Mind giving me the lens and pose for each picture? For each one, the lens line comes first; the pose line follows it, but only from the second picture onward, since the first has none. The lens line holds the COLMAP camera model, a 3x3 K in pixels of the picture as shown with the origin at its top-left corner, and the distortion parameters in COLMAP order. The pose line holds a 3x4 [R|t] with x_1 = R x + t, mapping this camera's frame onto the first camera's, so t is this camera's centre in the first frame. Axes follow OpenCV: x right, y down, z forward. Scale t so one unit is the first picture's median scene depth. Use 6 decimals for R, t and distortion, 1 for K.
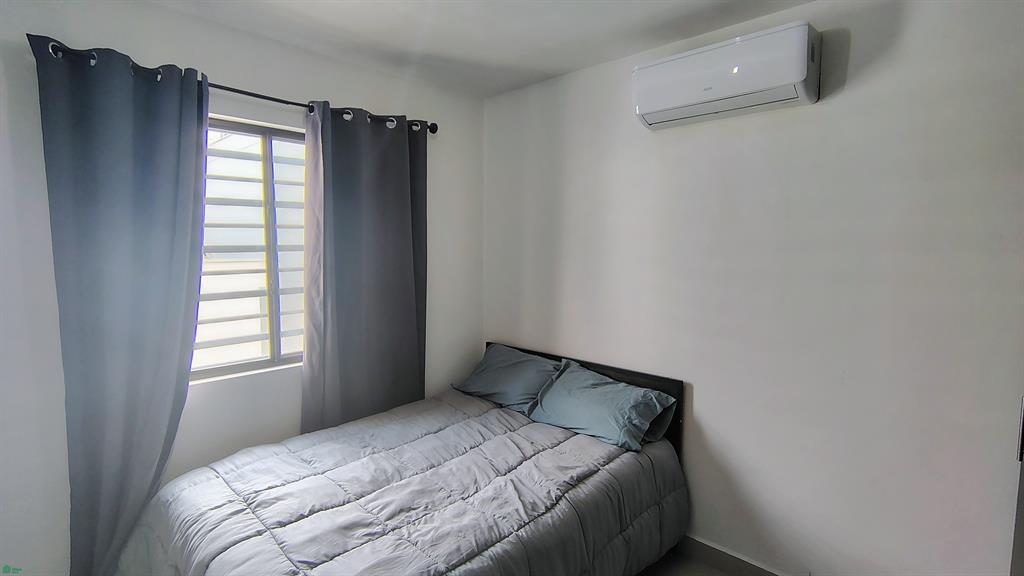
lens RADIAL K [[480.0, 0, 511.6], [0, 480.0, 284.3], [0, 0, 1]] dist [-0.003454, 0.000359]
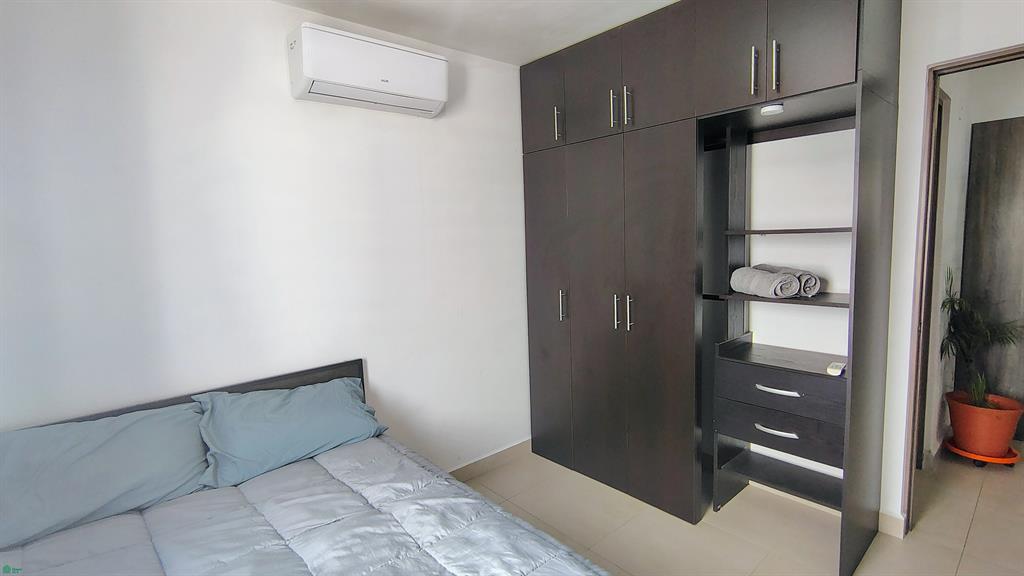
lens RADIAL K [[480.0, 0, 511.6], [0, 480.0, 284.3], [0, 0, 1]] dist [-0.003454, 0.000359]
pose [[0.085738, -0.106862, 0.990570, -0.615749], [0.119955, 0.988106, 0.096214, -0.014692], [-0.989070, 0.110575, 0.097537, 0.571446]]
